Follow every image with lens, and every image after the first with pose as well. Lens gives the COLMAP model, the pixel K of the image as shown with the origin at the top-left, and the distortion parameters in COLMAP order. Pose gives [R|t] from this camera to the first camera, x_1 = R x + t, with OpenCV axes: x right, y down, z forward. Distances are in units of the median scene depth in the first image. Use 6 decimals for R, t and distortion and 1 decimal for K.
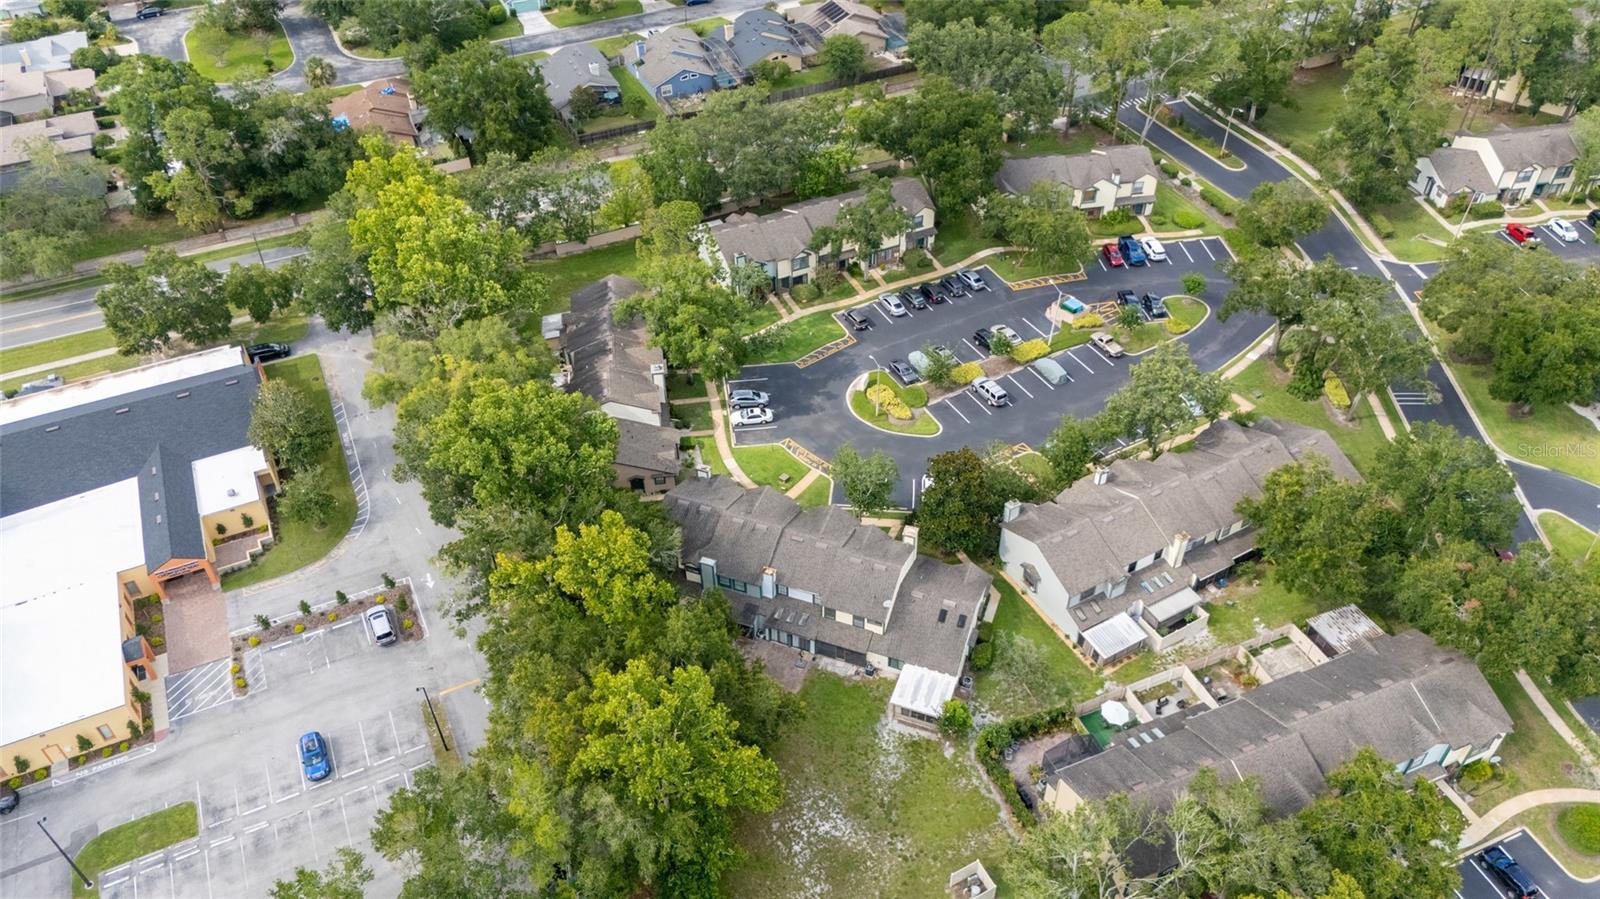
lens RADIAL K [[1160.9, 0, 798.3], [0, 1160.9, 446.3], [0, 0, 1]] dist [0.041006, -0.004158]
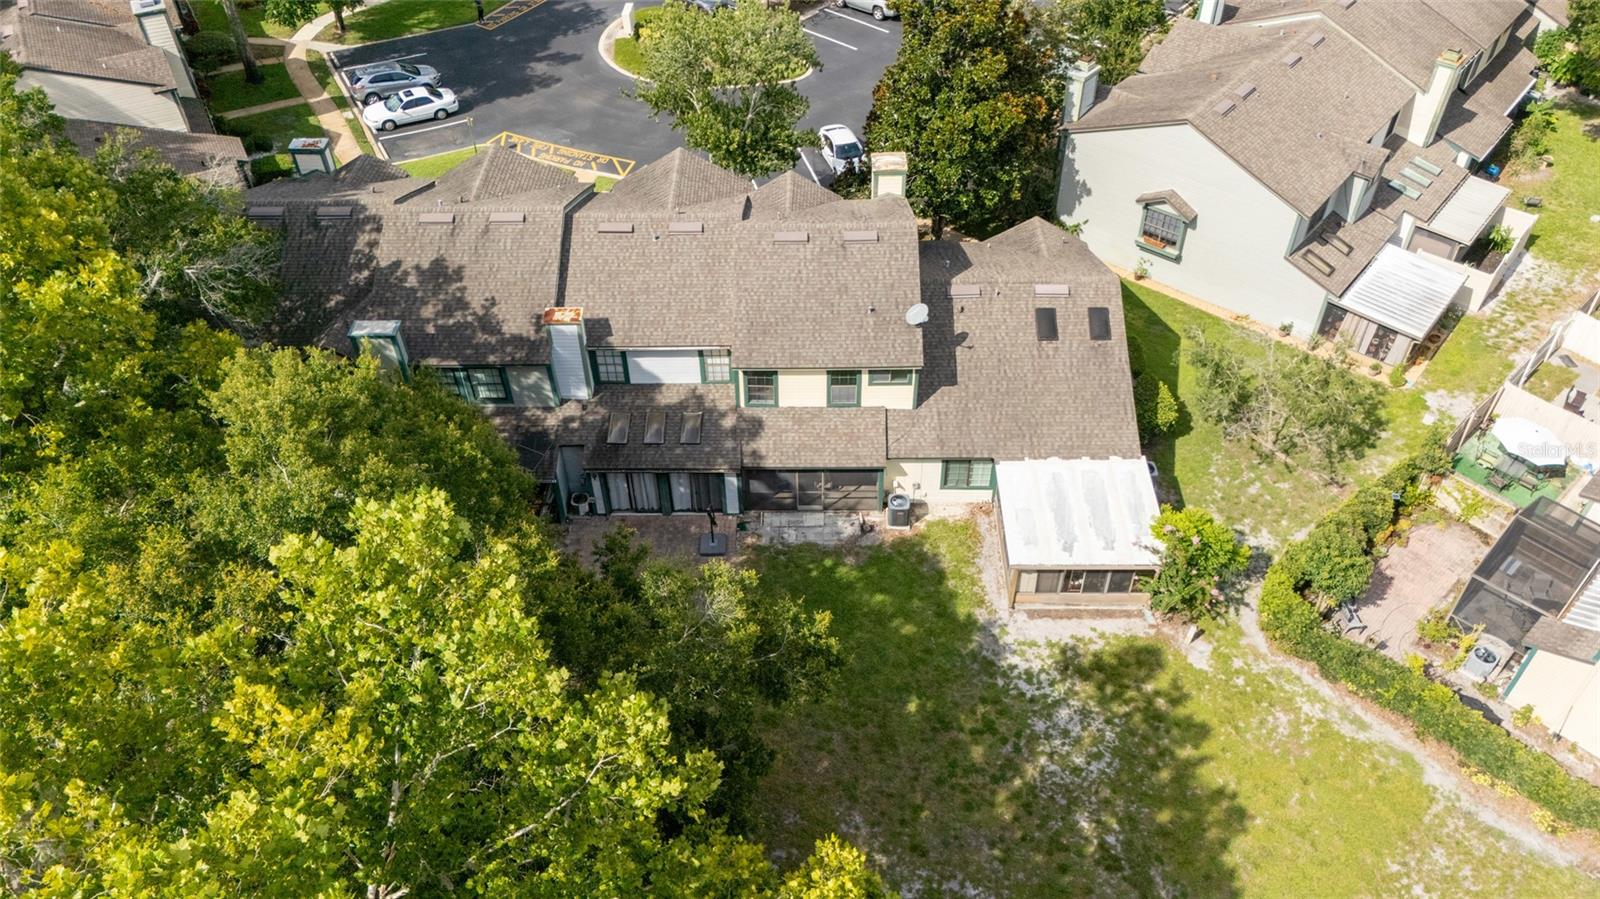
lens RADIAL K [[1160.9, 0, 805.5], [0, 1160.9, 450.5], [0, 0, 1]] dist [0.041006, -0.004158]
pose [[0.936106, -0.234748, 0.261913, -0.058445], [0.228876, 0.972003, 0.053160, 0.144802], [-0.267059, 0.010182, 0.963626, 0.639316]]
